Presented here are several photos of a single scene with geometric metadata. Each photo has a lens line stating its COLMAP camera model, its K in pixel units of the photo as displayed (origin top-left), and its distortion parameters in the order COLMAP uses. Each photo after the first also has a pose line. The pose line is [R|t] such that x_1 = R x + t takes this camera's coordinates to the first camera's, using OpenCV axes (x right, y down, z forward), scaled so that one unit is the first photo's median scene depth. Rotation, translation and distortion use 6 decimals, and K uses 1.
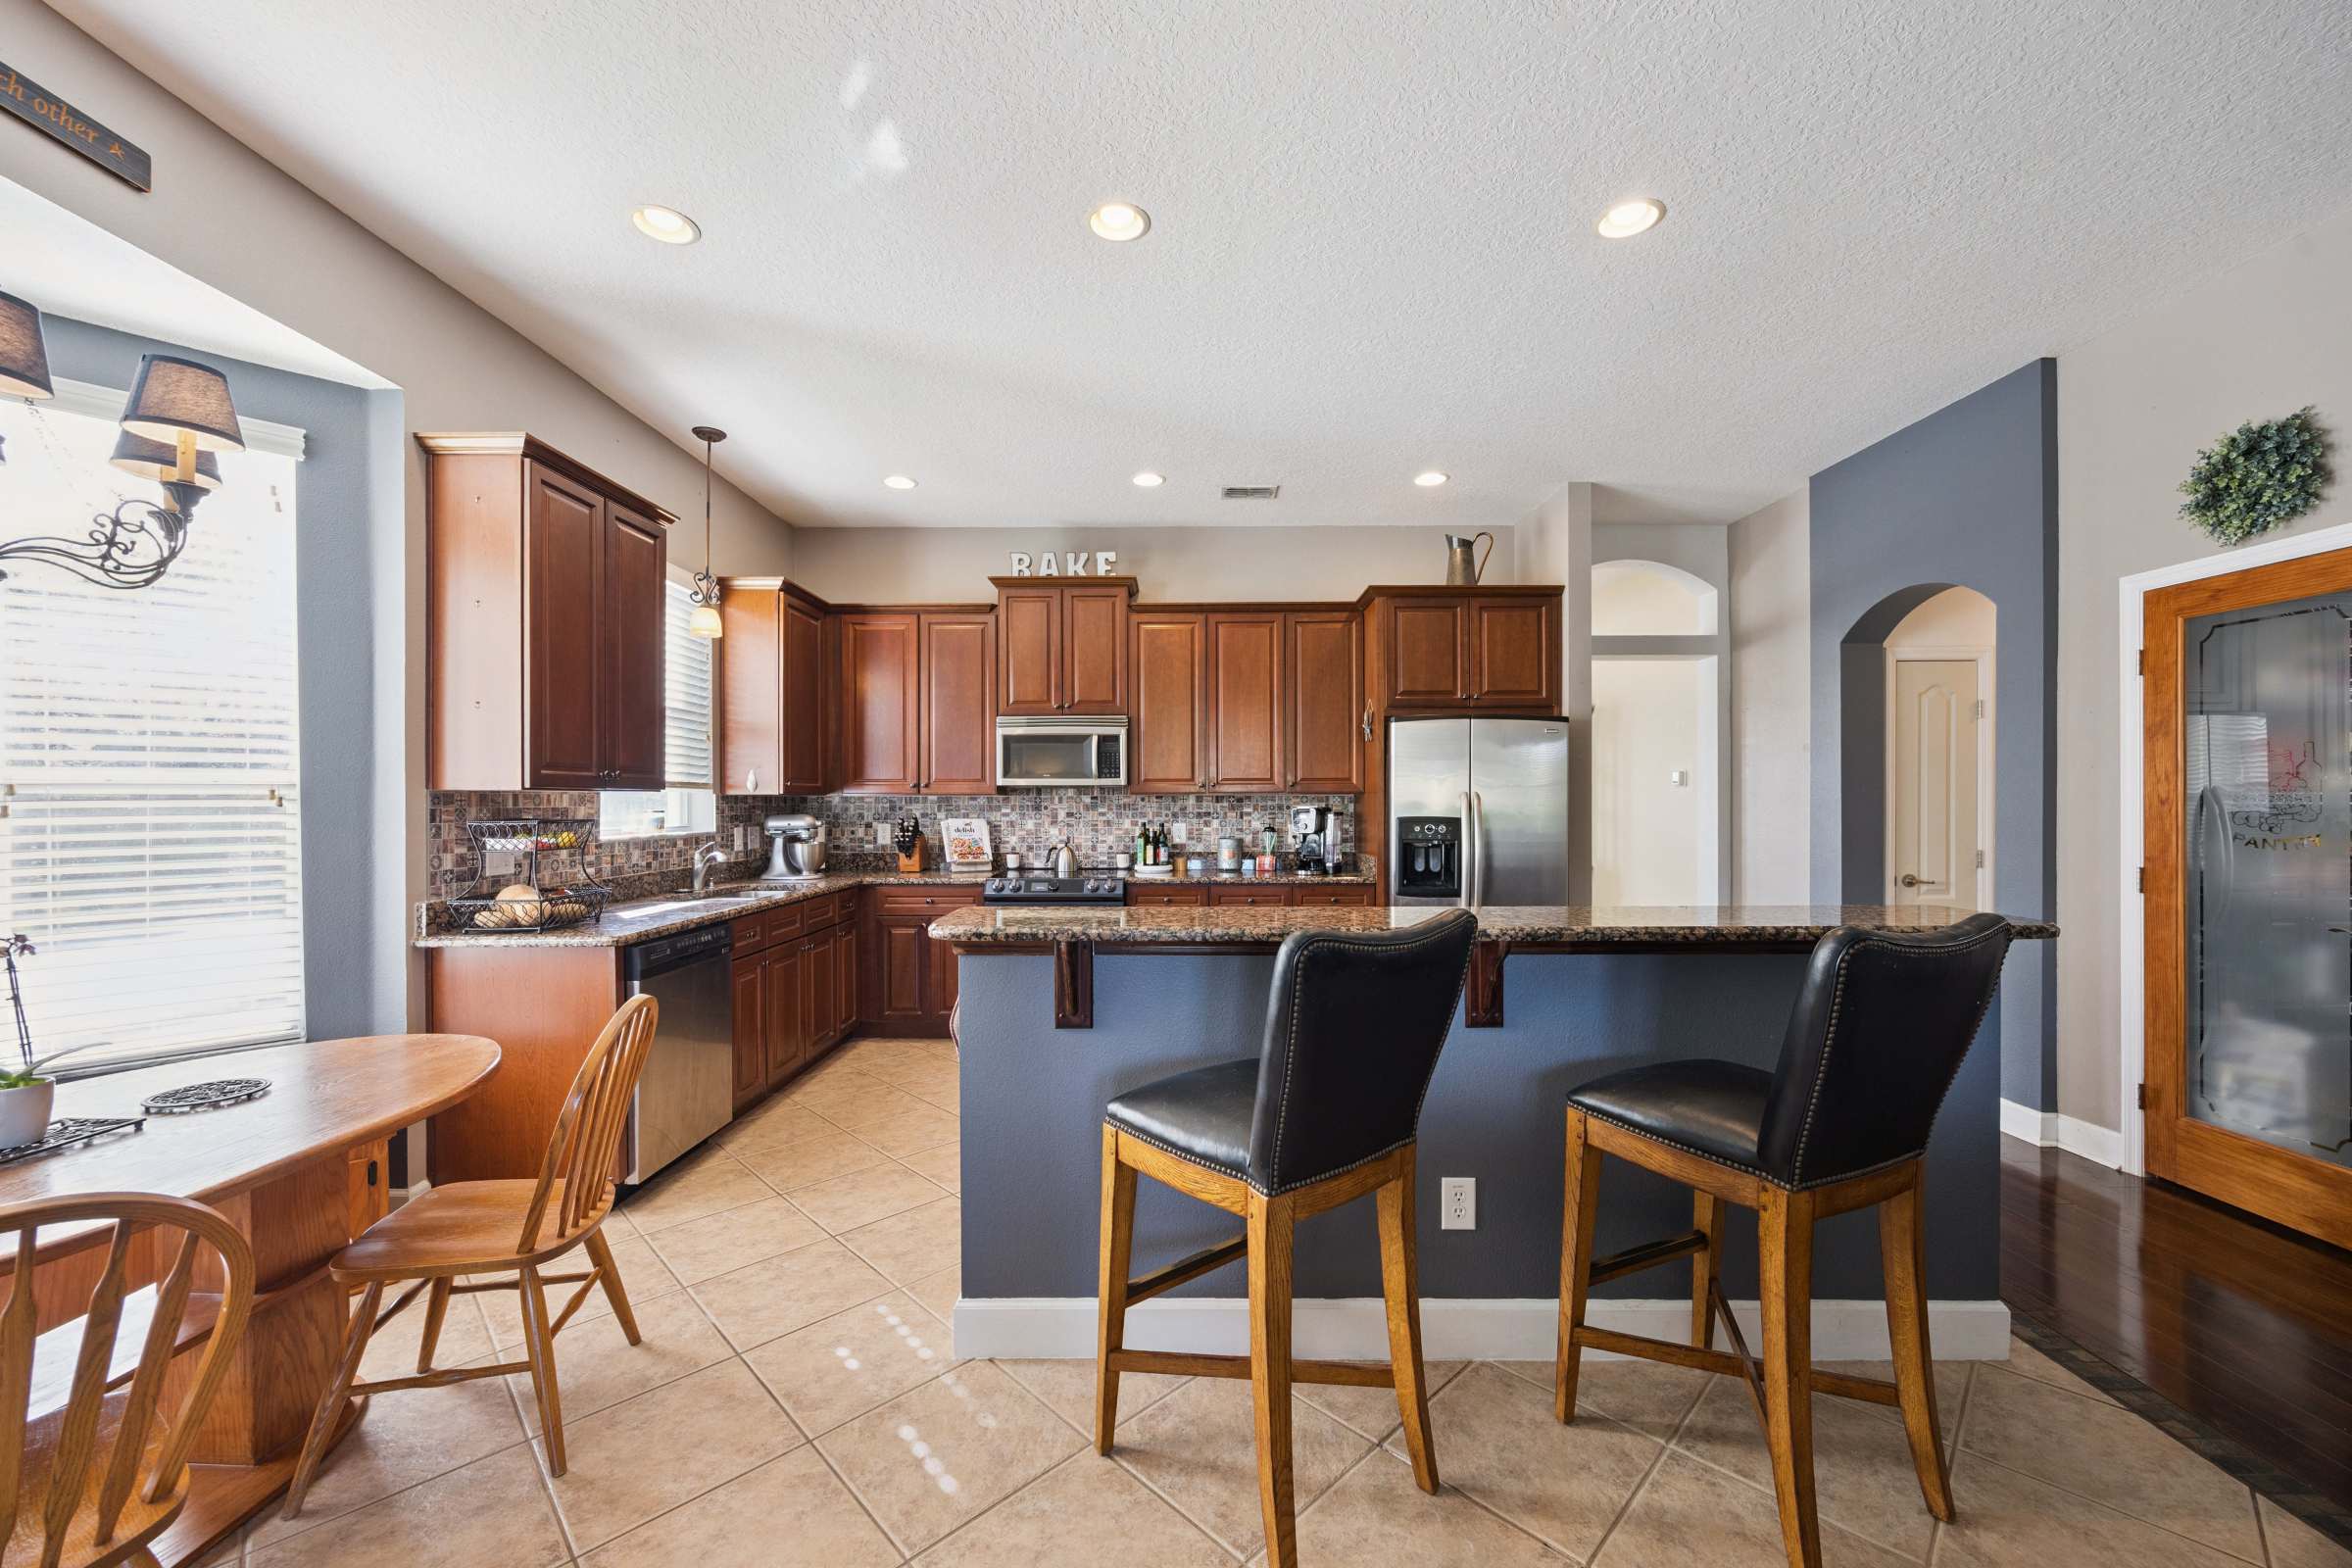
lens RADIAL K [[900.7, 0, 1176.0], [0, 900.7, 805.1], [0, 0, 1]] dist [-0.003608, 0.000050]
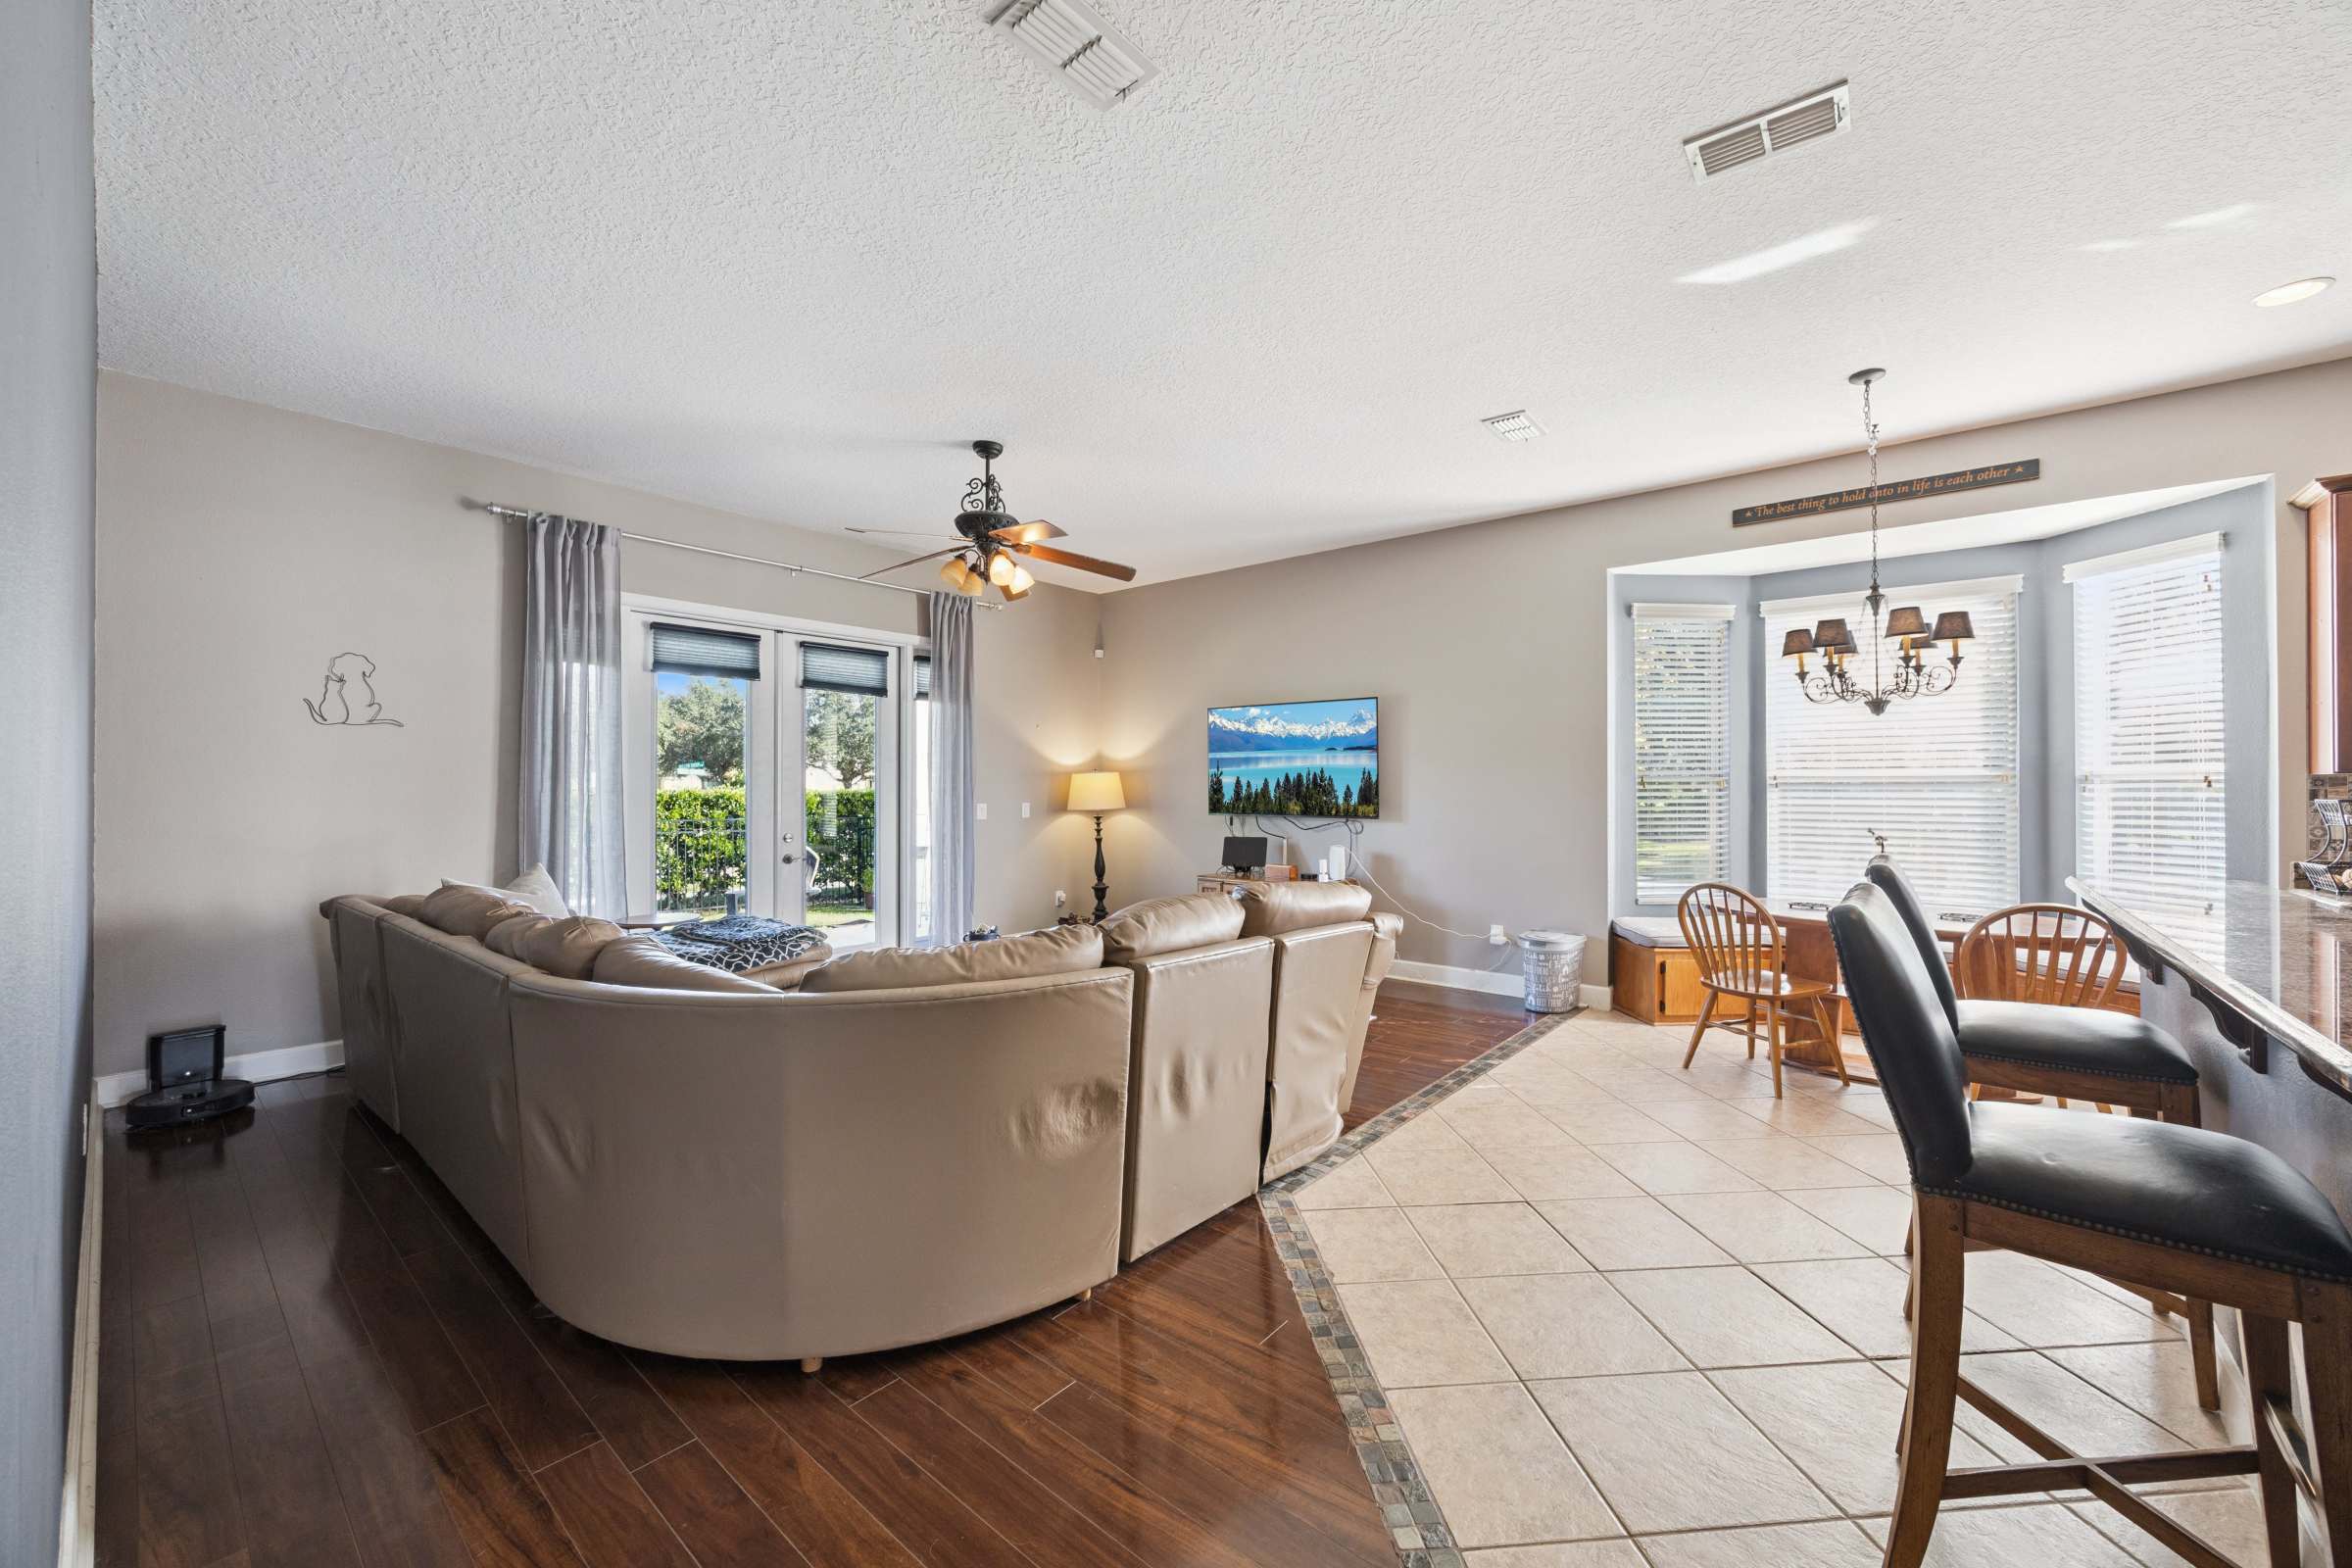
lens RADIAL K [[900.7, 0, 1170.5], [0, 900.7, 784.1], [0, 0, 1]] dist [-0.003608, 0.000050]
pose [[-0.637123, -0.000221, -0.770762, 0.670351], [-0.001419, 0.999999, 0.000885, -0.001904], [0.770761, 0.001658, -0.637122, 0.327865]]
